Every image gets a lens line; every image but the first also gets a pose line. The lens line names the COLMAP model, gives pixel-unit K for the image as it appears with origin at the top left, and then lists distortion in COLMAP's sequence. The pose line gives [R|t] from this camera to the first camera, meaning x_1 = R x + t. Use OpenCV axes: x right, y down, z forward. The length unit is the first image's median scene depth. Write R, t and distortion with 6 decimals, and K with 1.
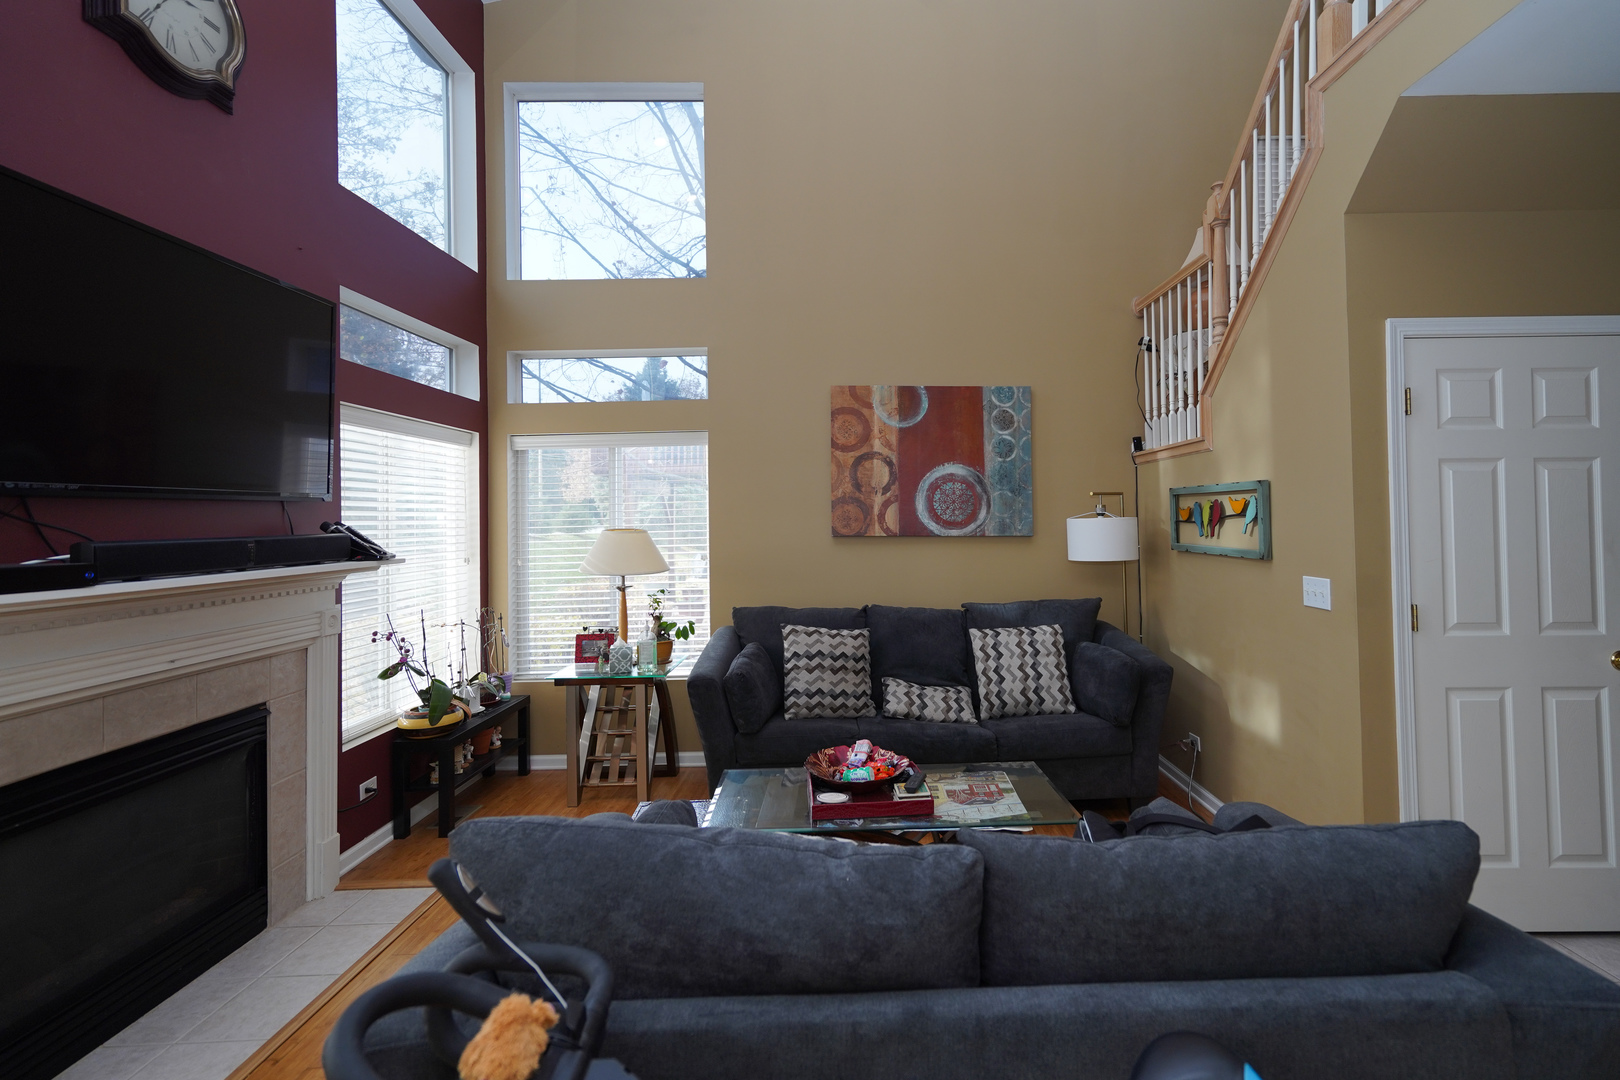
lens RADIAL K [[769.6, 0, 862.7], [0, 769.6, 504.6], [0, 0, 1]] dist [0.002503, 0.001478]
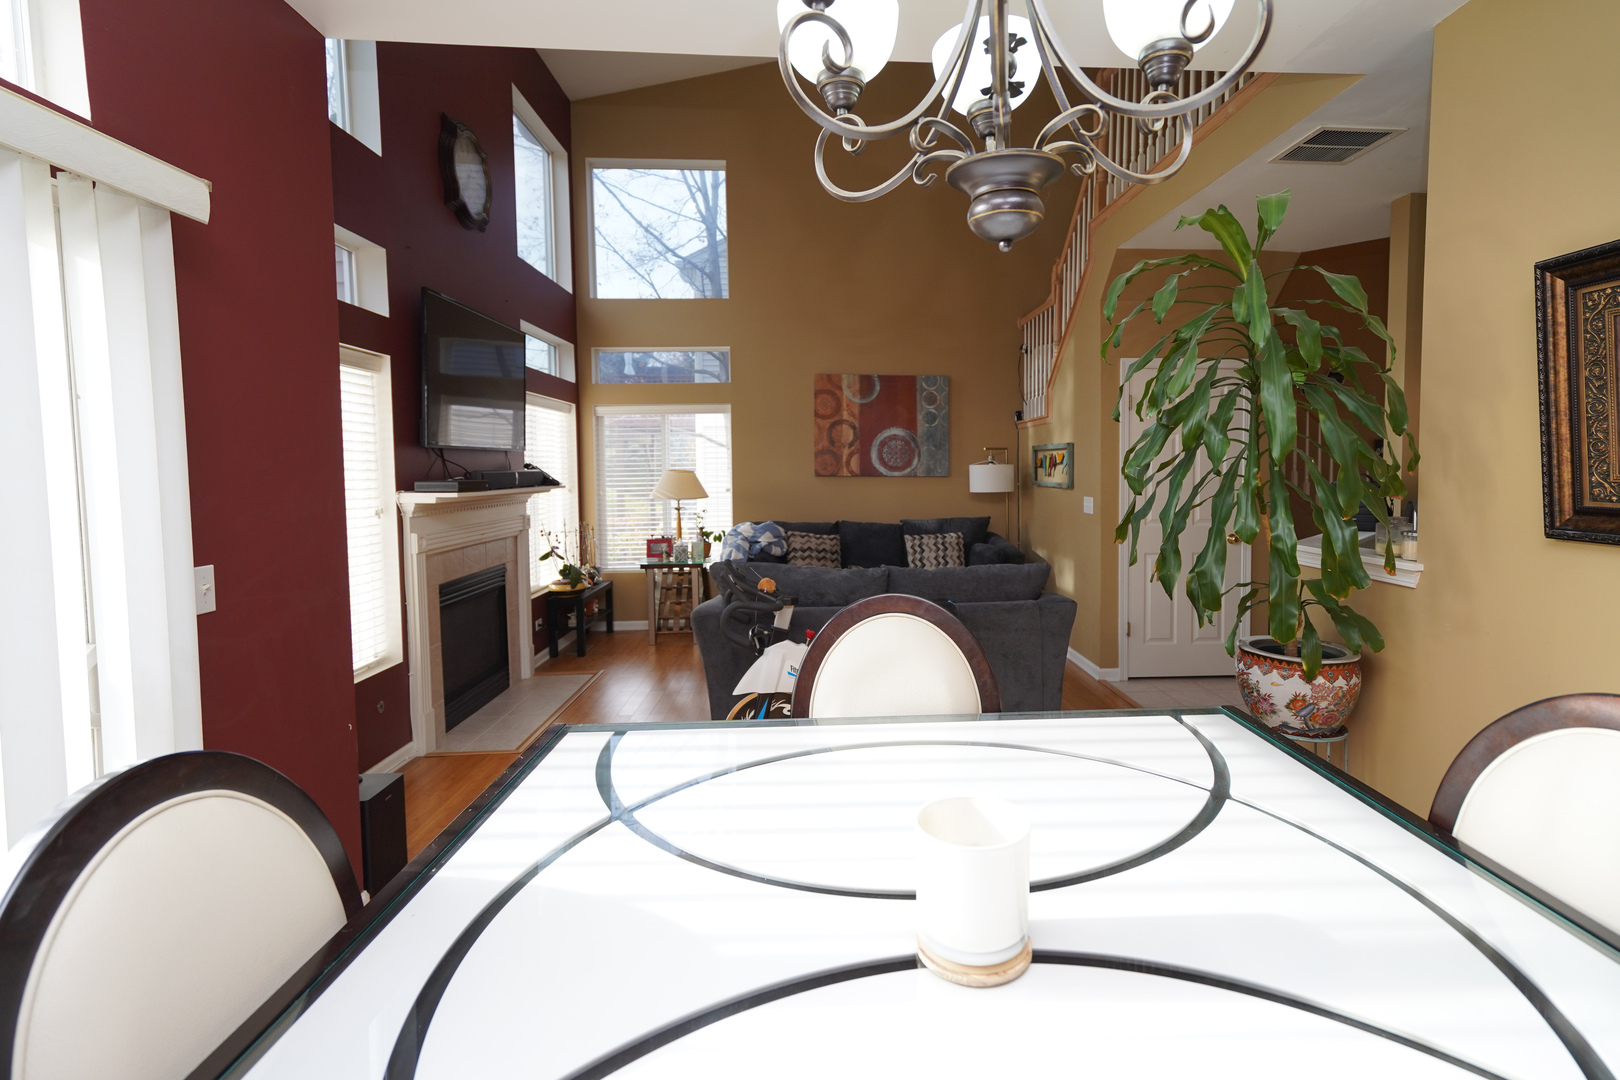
lens RADIAL K [[769.6, 0, 862.7], [0, 769.6, 504.6], [0, 0, 1]] dist [0.002503, 0.001478]
pose [[0.998629, 0.003162, 0.052245, -0.026939], [-0.006606, 0.997805, 0.065887, -0.002392], [-0.051922, -0.066142, 0.996458, -0.535105]]
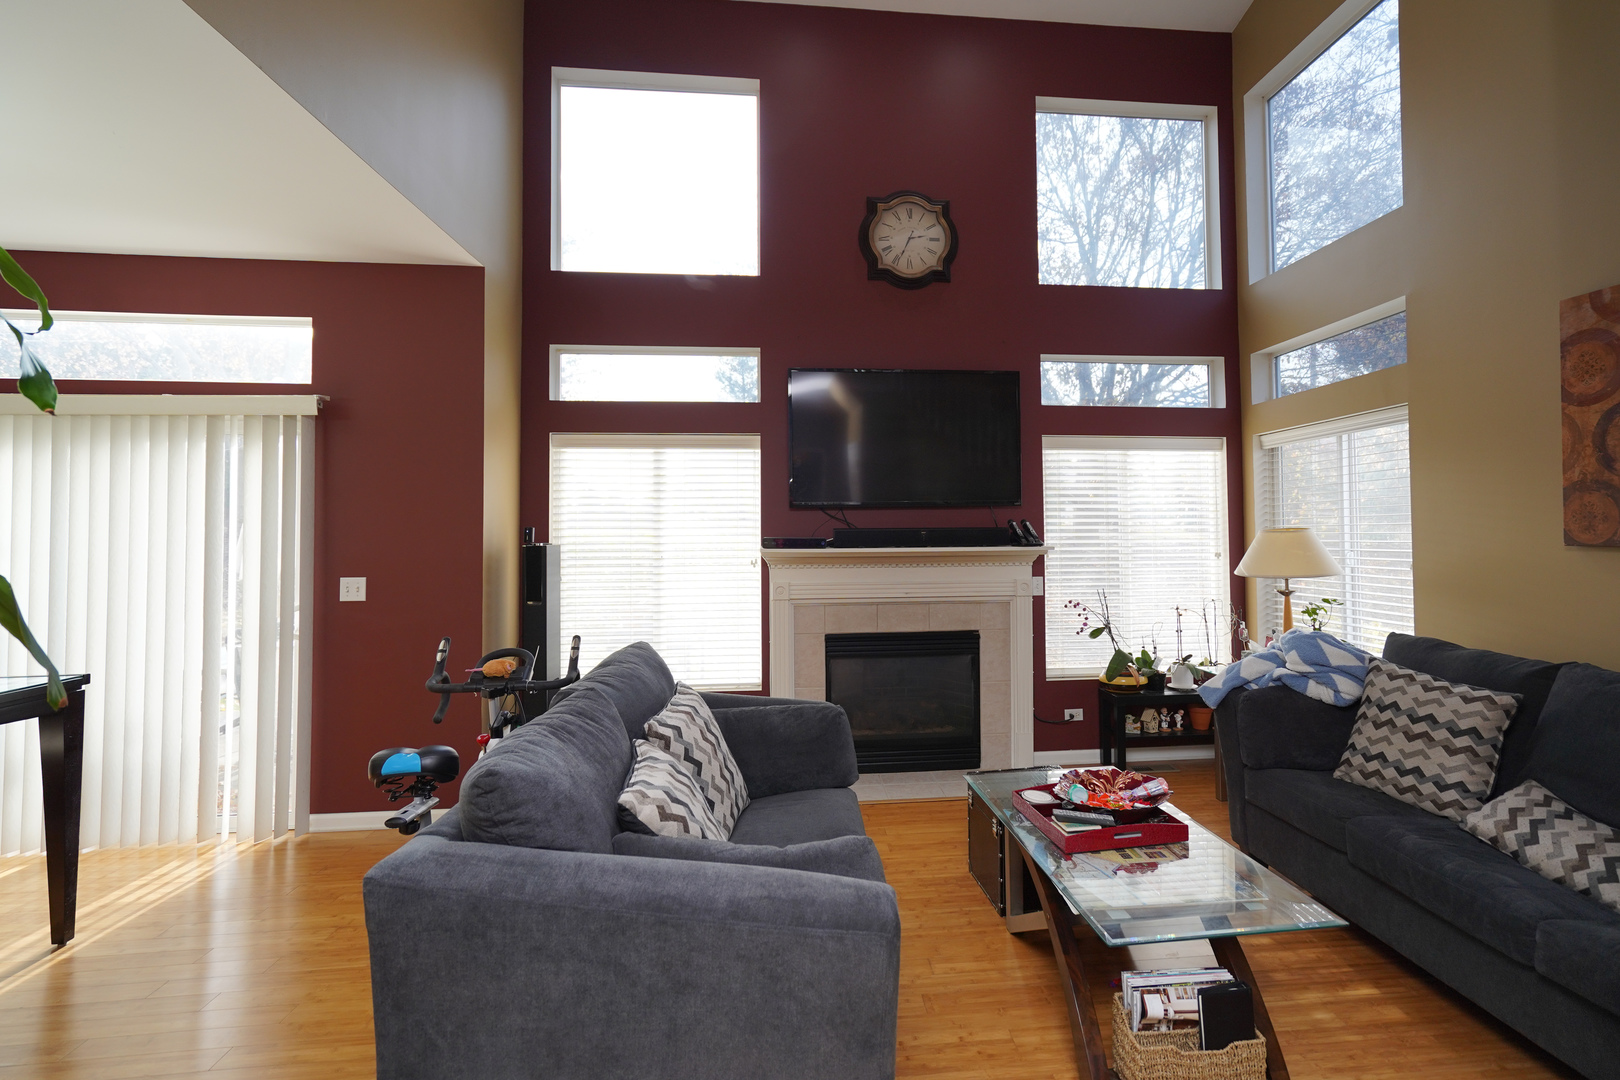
lens RADIAL K [[769.6, 0, 862.7], [0, 769.6, 504.6], [0, 0, 1]] dist [0.002503, 0.001478]
pose [[0.099523, -0.017349, -0.994884, 0.558413], [0.019063, 0.999698, -0.015526, 0.008159], [0.994853, -0.017420, 0.099824, 0.406927]]
